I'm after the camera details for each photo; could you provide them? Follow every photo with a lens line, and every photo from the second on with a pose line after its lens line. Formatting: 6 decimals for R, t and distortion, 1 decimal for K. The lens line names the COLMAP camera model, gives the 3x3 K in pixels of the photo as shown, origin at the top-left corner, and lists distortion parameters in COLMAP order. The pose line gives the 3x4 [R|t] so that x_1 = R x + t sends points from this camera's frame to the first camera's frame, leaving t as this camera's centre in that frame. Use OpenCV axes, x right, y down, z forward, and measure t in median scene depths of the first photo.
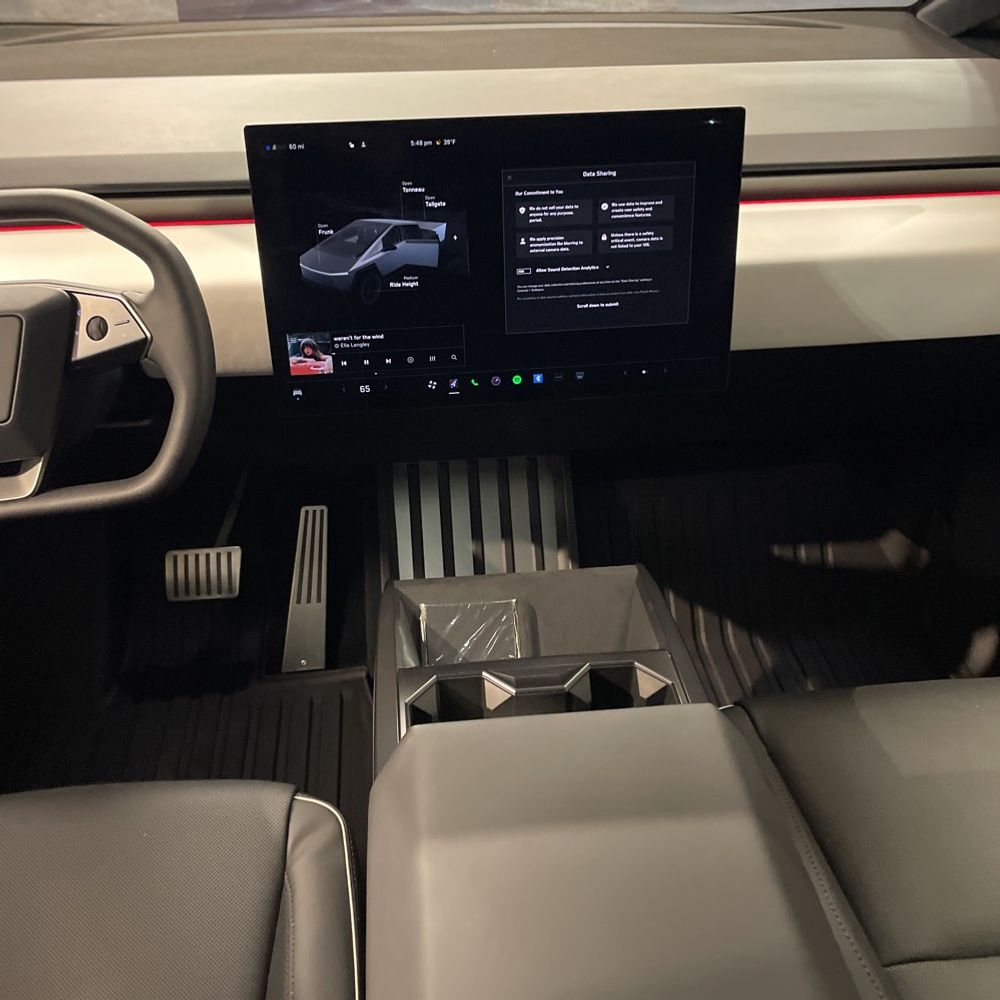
lens RADIAL K [[998.1, 0, 490.6], [0, 998.1, 504.8], [0, 0, 1]] dist [0.081984, -0.106159]
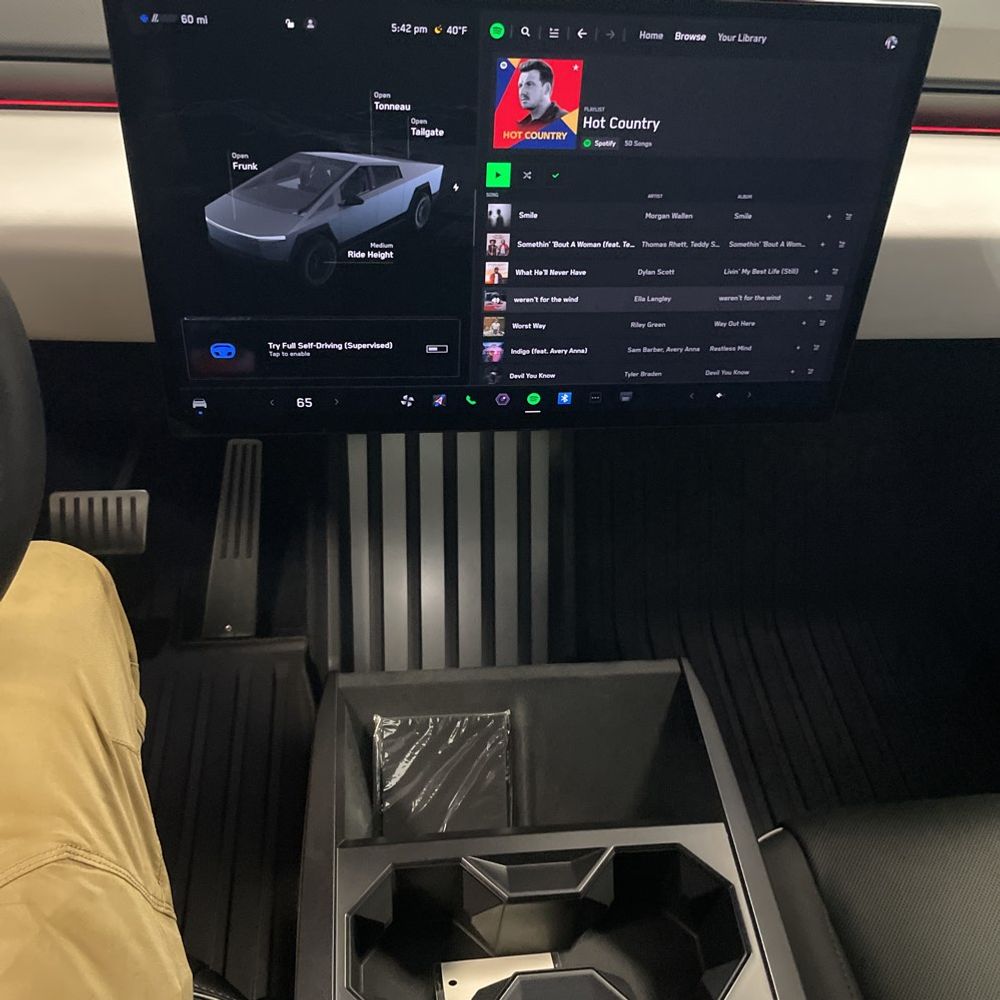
lens RADIAL K [[1002.4, 0, 500.0], [0, 1002.4, 500.0], [0, 0, 1]] dist [0.091616, -0.133980]
pose [[0.996720, 0.056168, 0.058267, -0.033245], [-0.066397, 0.979166, 0.191899, -0.195900], [-0.046274, -0.195138, 0.979684, 0.341222]]
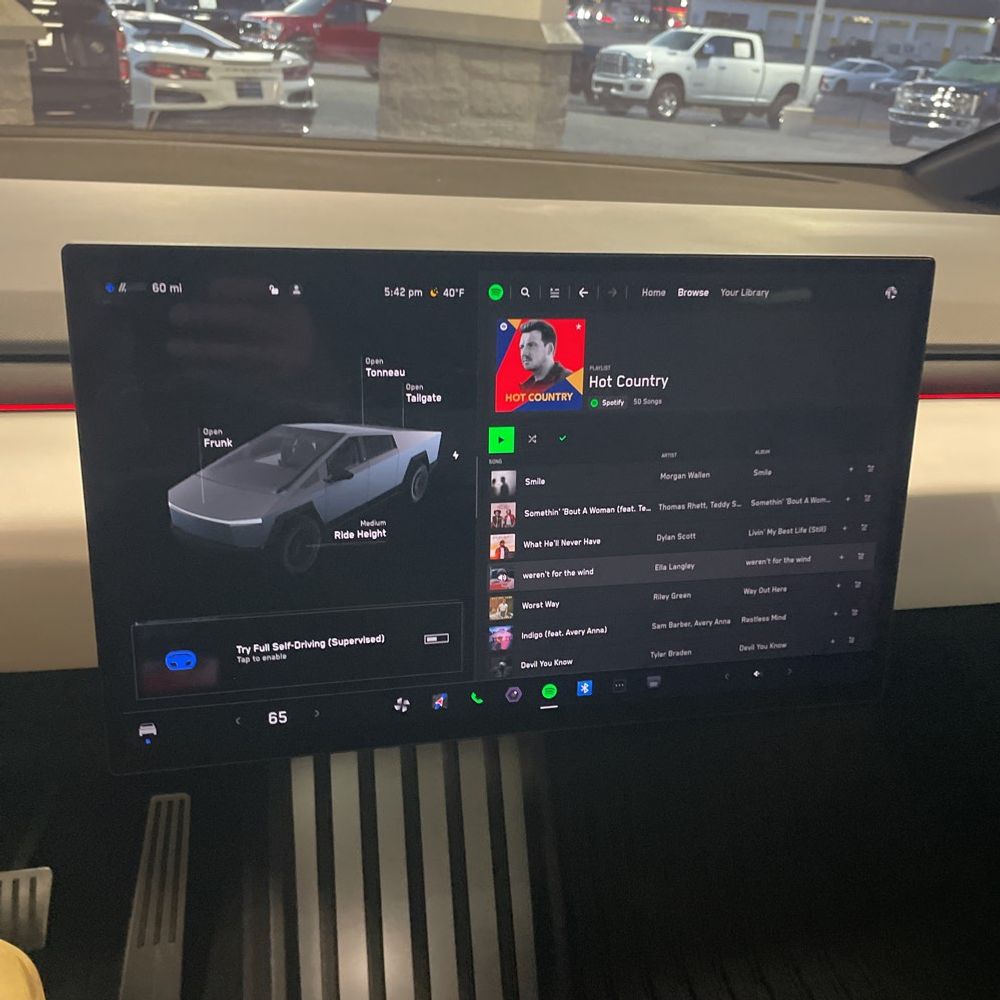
lens RADIAL K [[998.5, 0, 499.2], [0, 998.5, 510.9], [0, 0, 1]] dist [0.149142, -0.255363]
pose [[0.990695, 0.012461, 0.135531, -0.085531], [0.006040, 0.990793, -0.135248, -0.157478], [-0.135968, 0.134808, 0.981499, 0.444931]]
